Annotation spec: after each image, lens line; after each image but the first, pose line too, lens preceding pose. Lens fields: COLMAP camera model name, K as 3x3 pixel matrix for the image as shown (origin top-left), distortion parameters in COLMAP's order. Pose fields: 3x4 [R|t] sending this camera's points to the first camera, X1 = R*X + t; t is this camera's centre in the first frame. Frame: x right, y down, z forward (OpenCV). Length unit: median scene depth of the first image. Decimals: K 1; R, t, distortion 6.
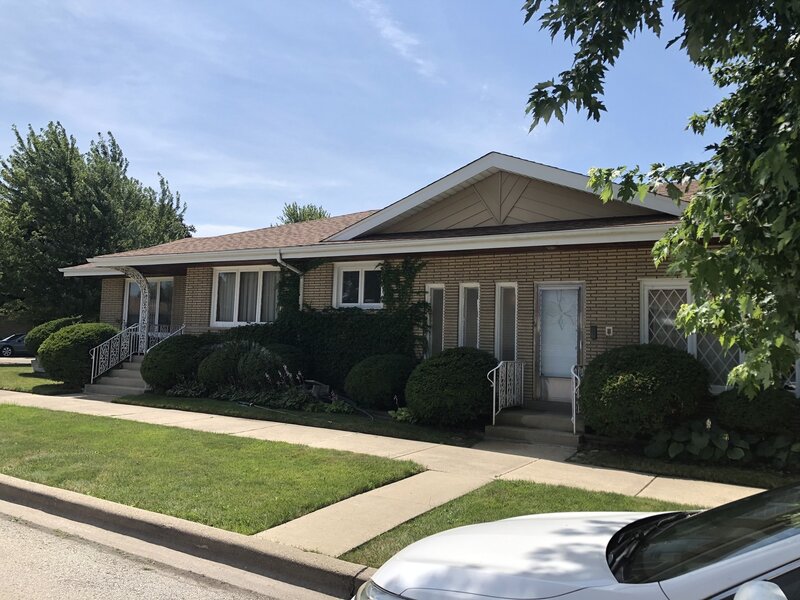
lens RADIAL K [[659.7, 0, 400.8], [0, 659.7, 319.2], [0, 0, 1]] dist [0.029626, -0.008289]
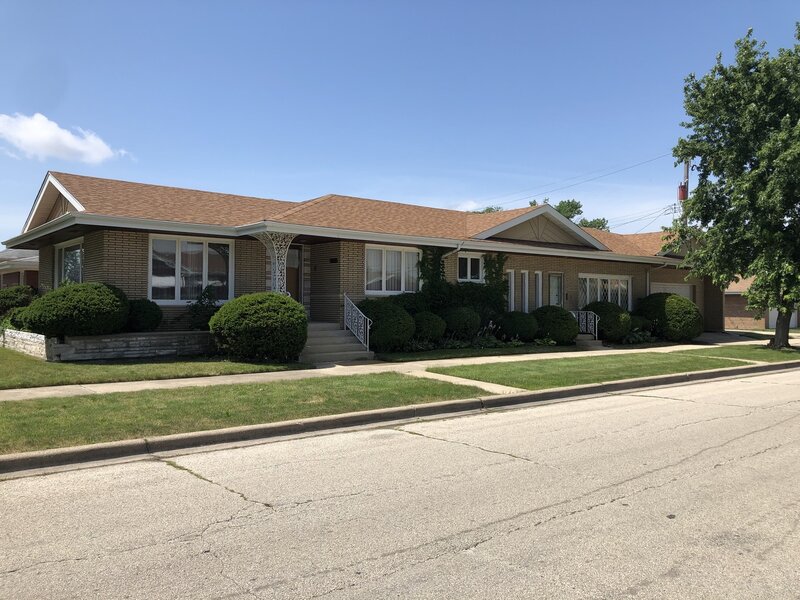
lens RADIAL K [[659.7, 0, 400.8], [0, 659.7, 319.2], [0, 0, 1]] dist [0.029626, -0.008289]
pose [[0.327625, -0.048889, 0.943542, -1.573719], [-0.022732, 0.997963, 0.059602, -0.019014], [-0.944534, -0.040975, 0.325846, 0.643231]]
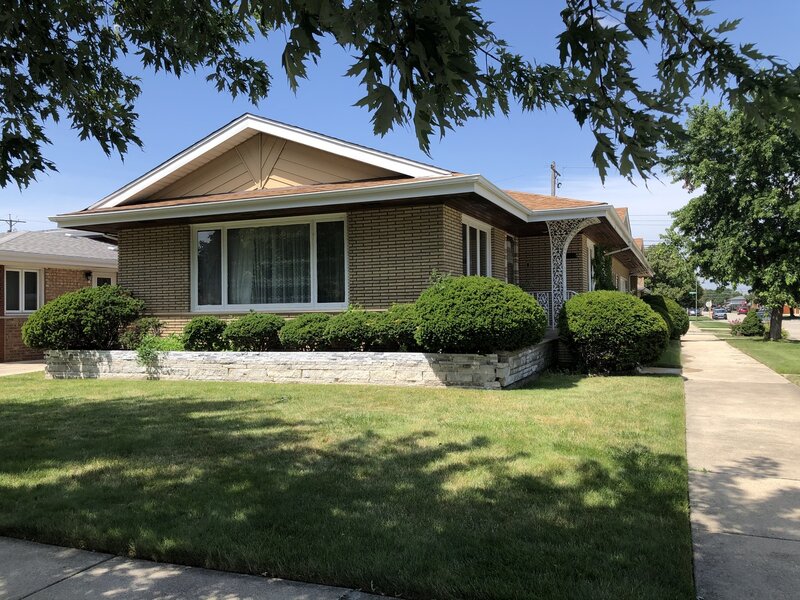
lens RADIAL K [[669.5, 0, 409.0], [0, 669.5, 297.8], [0, 0, 1]] dist [0.054717, -0.002251]
pose [[-0.176143, -0.002339, 0.984362, -1.472028], [-0.018531, 0.999828, -0.000940, 0.024854], [-0.984190, -0.018407, -0.176156, 1.680241]]
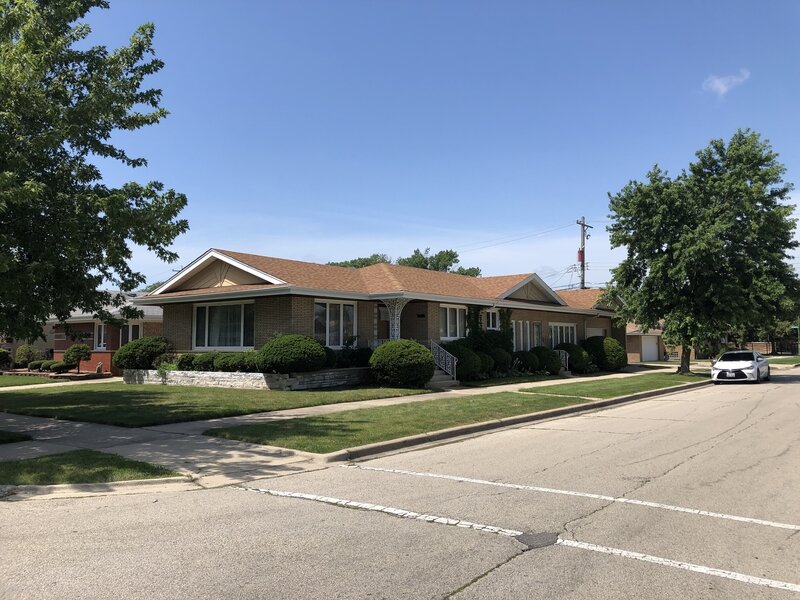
lens RADIAL K [[669.5, 0, 409.0], [0, 669.5, 297.8], [0, 0, 1]] dist [0.054717, -0.002251]
pose [[0.083192, 0.038594, 0.995786, -2.231047], [-0.019748, 0.999117, -0.037074, -0.035041], [-0.996338, -0.016581, 0.083881, 1.083892]]
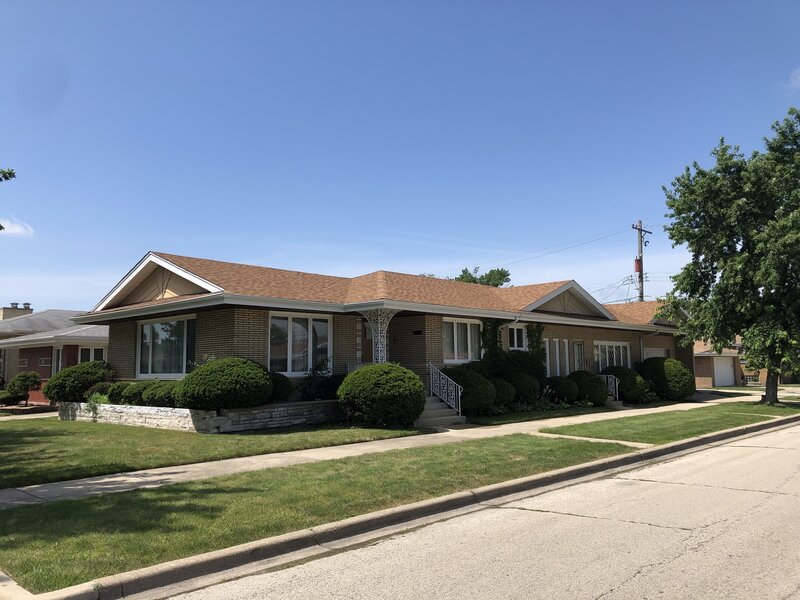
lens RADIAL K [[669.0, 0, 400.0], [0, 669.0, 300.0], [0, 0, 1]] dist [0.019878, -0.002940]
pose [[0.187901, 0.069438, 0.979730, -1.811470], [-0.008821, 0.997577, -0.069011, -0.024770], [-0.982148, 0.004325, 0.188059, 0.968421]]
